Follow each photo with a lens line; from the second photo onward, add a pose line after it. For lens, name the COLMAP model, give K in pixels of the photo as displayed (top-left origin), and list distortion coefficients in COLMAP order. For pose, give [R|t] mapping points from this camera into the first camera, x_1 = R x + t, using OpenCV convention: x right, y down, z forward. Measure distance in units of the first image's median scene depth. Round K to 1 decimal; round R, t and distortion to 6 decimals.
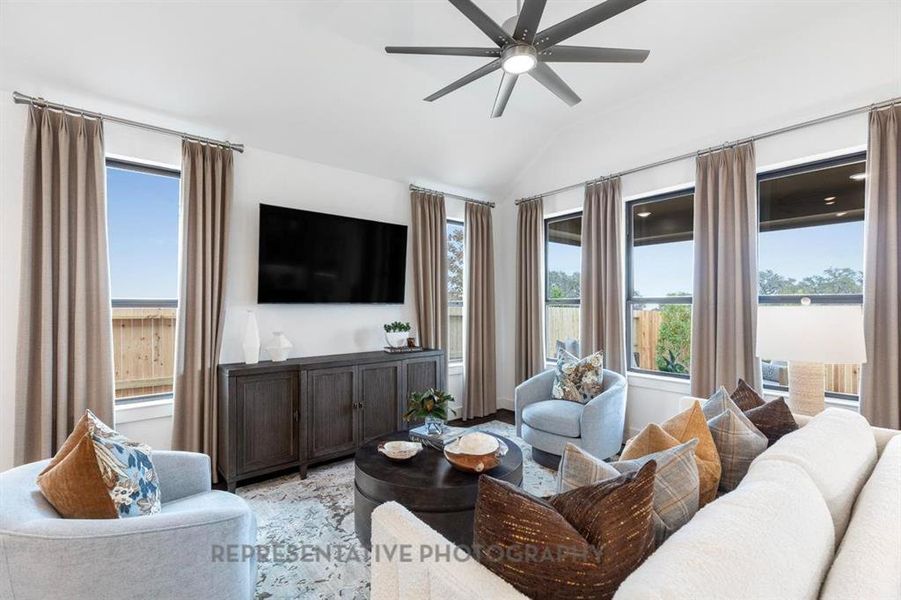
lens RADIAL K [[419.8, 0, 448.5], [0, 419.8, 309.9], [0, 0, 1]] dist [0.013786, -0.002319]
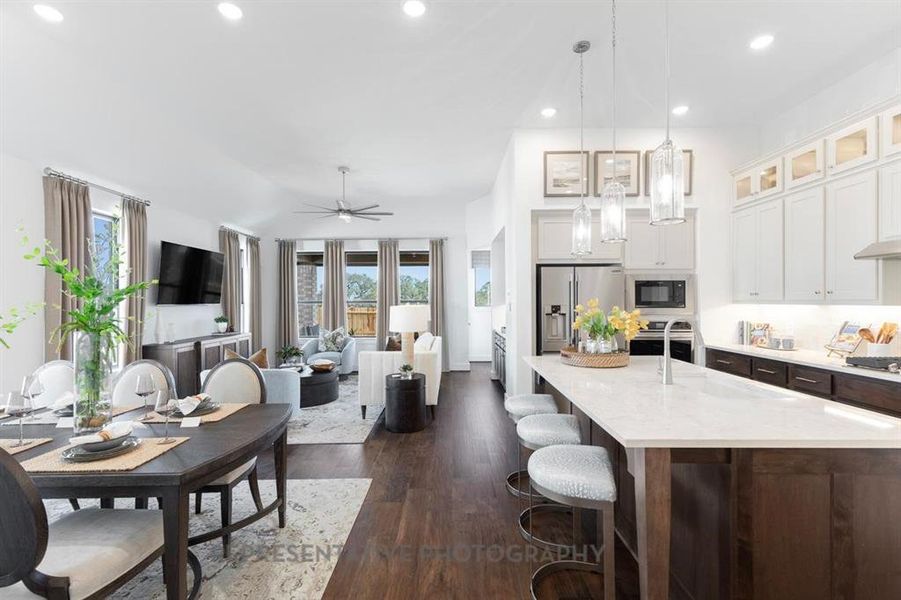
lens RADIAL K [[419.8, 0, 450.8], [0, 419.8, 310.4], [0, 0, 1]] dist [0.013786, -0.002319]
pose [[0.644746, -0.020648, 0.764118, -0.714587], [0.018130, 0.999767, 0.011717, 0.004796], [-0.764182, 0.006299, 0.644970, -0.609359]]
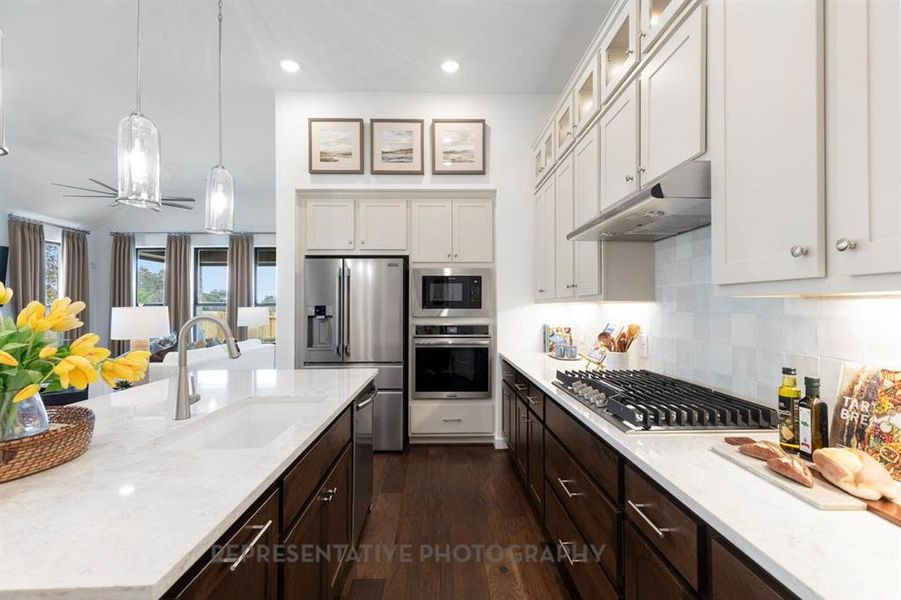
lens RADIAL K [[419.8, 0, 455.4], [0, 419.8, 308.2], [0, 0, 1]] dist [0.013786, -0.002319]
pose [[0.627438, -0.004522, 0.778654, -0.248278], [0.016915, 0.999826, -0.007823, 0.026446], [-0.778483, 0.018079, 0.627405, -0.880734]]
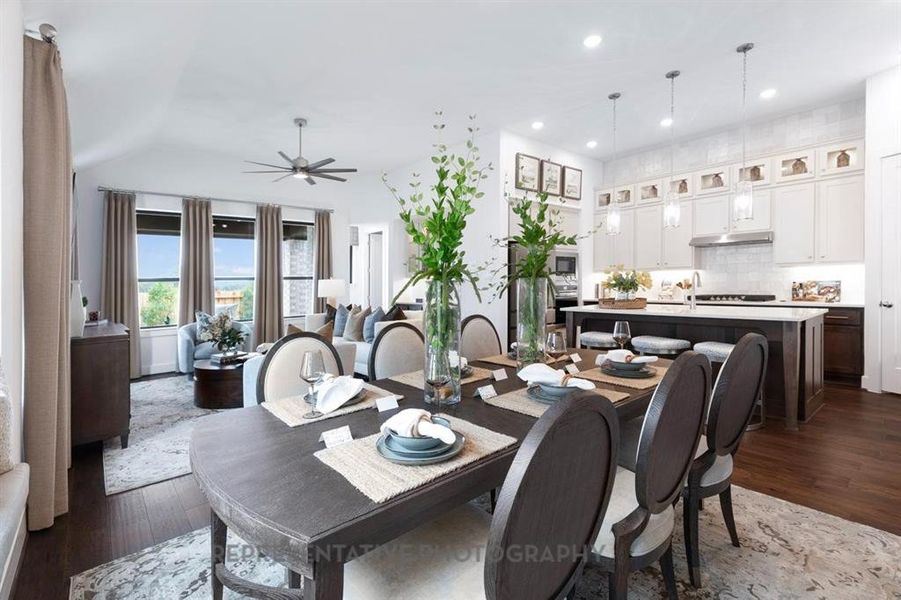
lens RADIAL K [[419.8, 0, 447.7], [0, 419.8, 305.1], [0, 0, 1]] dist [0.013786, -0.002319]
pose [[-0.009645, -0.055253, 0.998426, -1.099950], [0.039334, 0.997679, 0.055592, 0.025518], [-0.999180, 0.039808, -0.007450, 0.113239]]
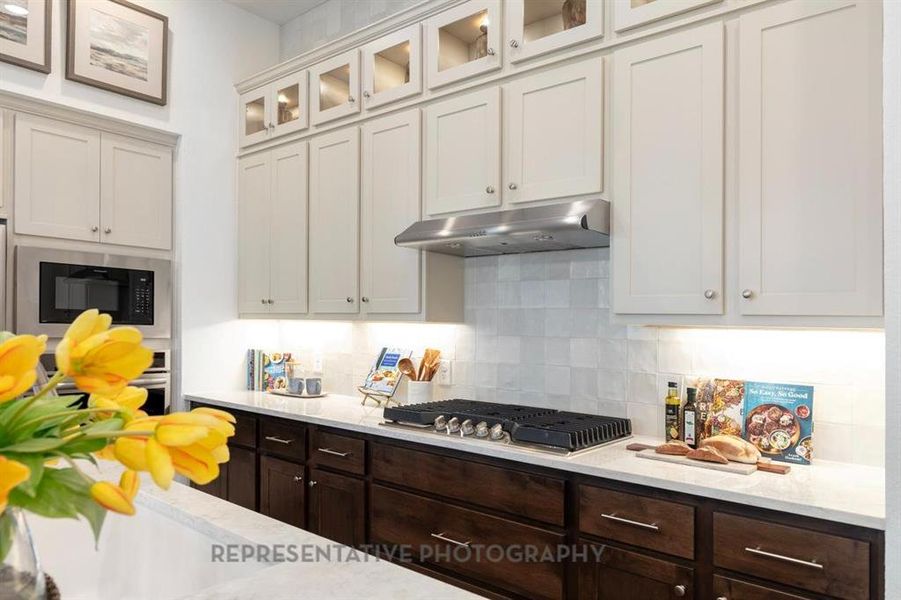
lens RADIAL K [[615.6, 0, 454.6], [0, 615.6, 328.5], [0, 0, 1]] dist [0.010604, -0.002112]
pose [[-0.165766, -0.006987, 0.986140, -0.367166], [-0.002561, 0.999975, 0.006654, 0.019739], [-0.986162, -0.001423, -0.165780, -0.623893]]
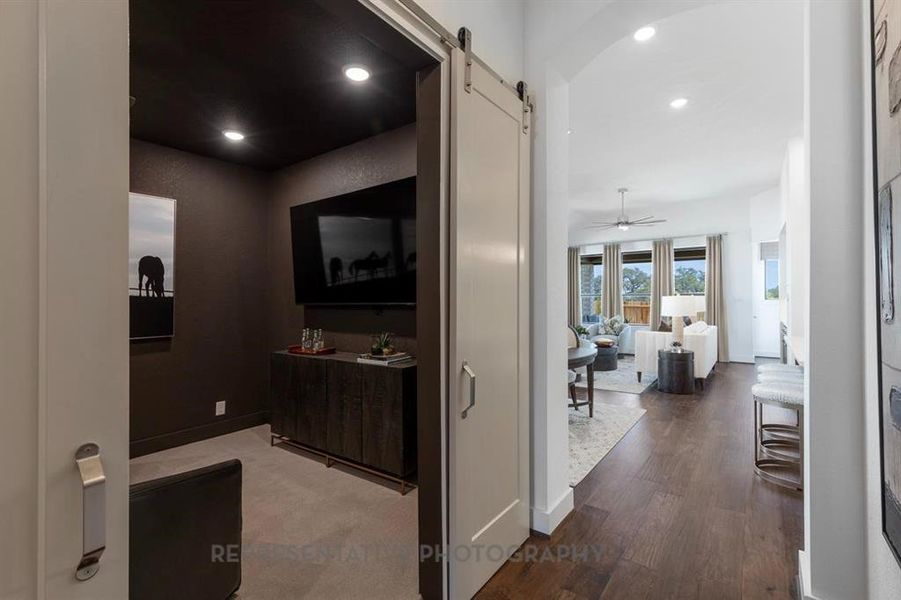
lens RADIAL K [[419.8, 0, 436.5], [0, 419.8, 293.4], [0, 0, 1]] dist [0.013786, -0.002319]
pose [[0.975054, 0.000776, 0.221967, -1.019242], [0.005304, 0.999627, -0.026791, 0.027599], [-0.221905, 0.027300, 0.974686, -0.978032]]
